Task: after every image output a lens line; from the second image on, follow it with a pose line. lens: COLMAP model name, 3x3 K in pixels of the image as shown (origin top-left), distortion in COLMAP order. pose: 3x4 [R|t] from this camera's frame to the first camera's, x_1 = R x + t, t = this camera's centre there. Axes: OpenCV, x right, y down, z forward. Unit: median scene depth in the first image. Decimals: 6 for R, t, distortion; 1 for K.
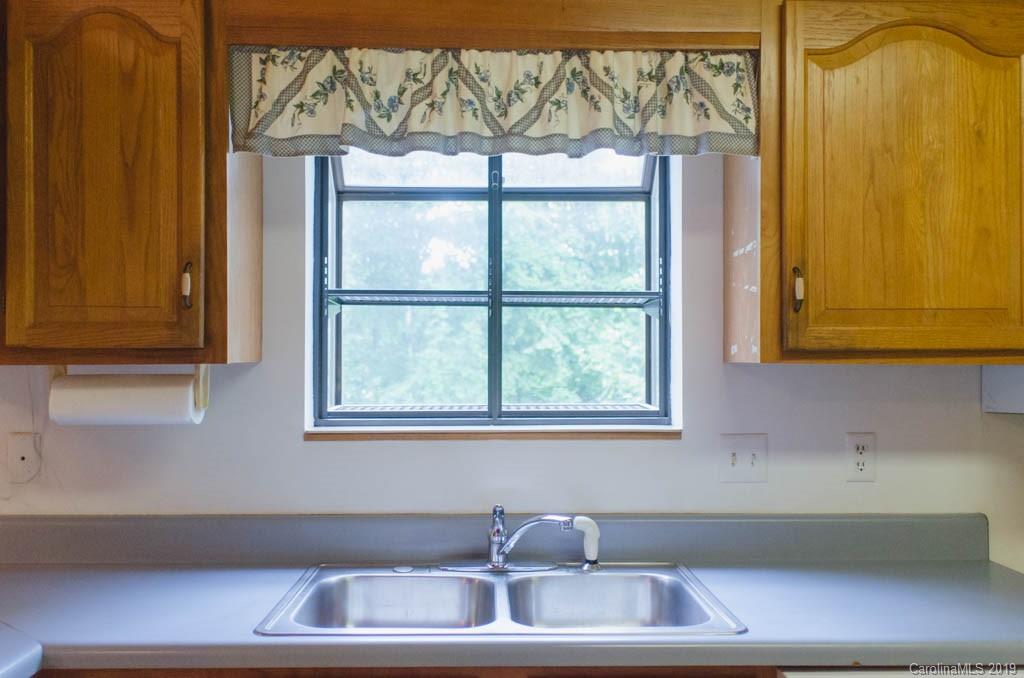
lens RADIAL K [[915.4, 0, 512.0], [0, 915.4, 339.0], [0, 0, 1]] dist [0.024652, 0.001257]
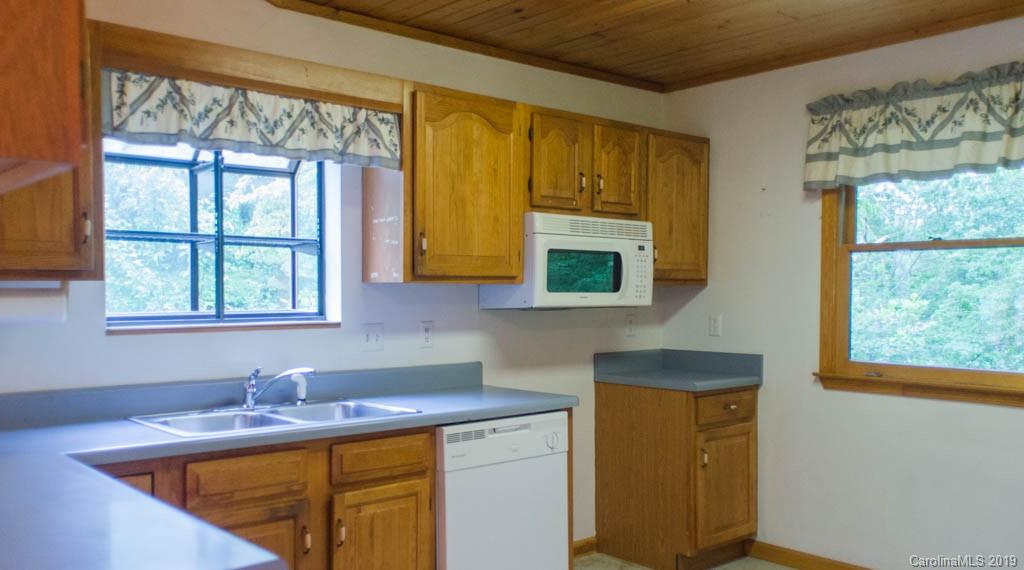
lens RADIAL K [[873.7, 0, 515.2], [0, 873.7, 307.6], [0, 0, 1]] dist [0.051755, 0.000518]
pose [[0.773698, -0.013407, 0.633412, -0.682691], [-0.016867, 0.998986, 0.041747, -0.001131], [-0.633329, -0.042983, 0.772688, -0.531011]]
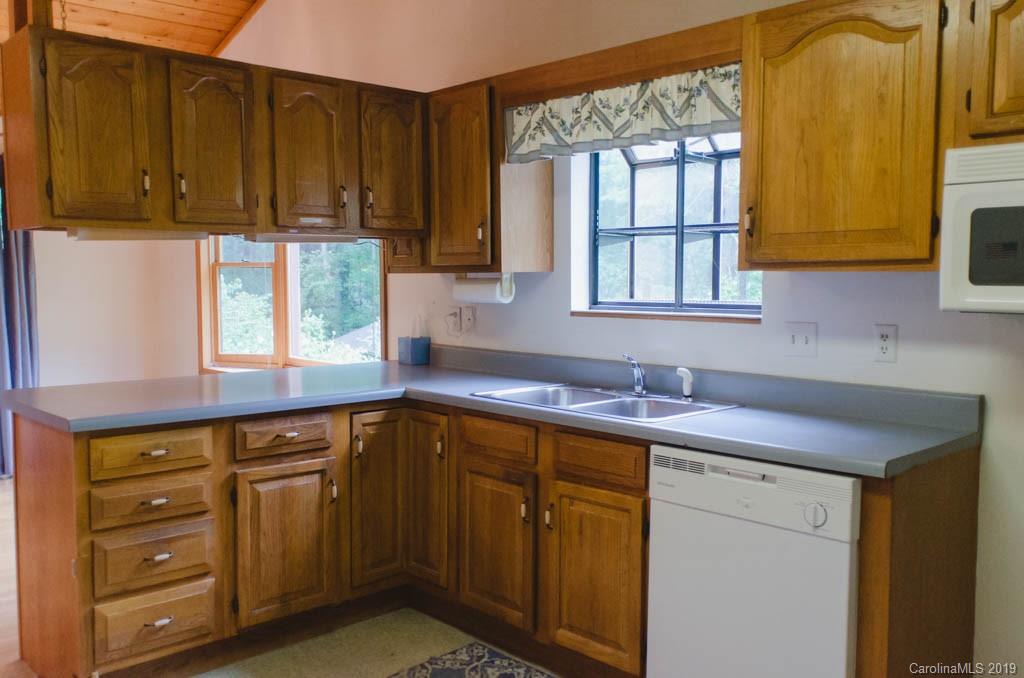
lens RADIAL K [[915.4, 0, 512.0], [0, 915.4, 339.0], [0, 0, 1]] dist [0.024652, 0.001257]
pose [[0.659520, 0.051817, -0.749899, 1.161969], [0.020587, 0.996002, 0.086929, -0.001748], [0.751405, -0.072770, 0.655816, -0.288199]]
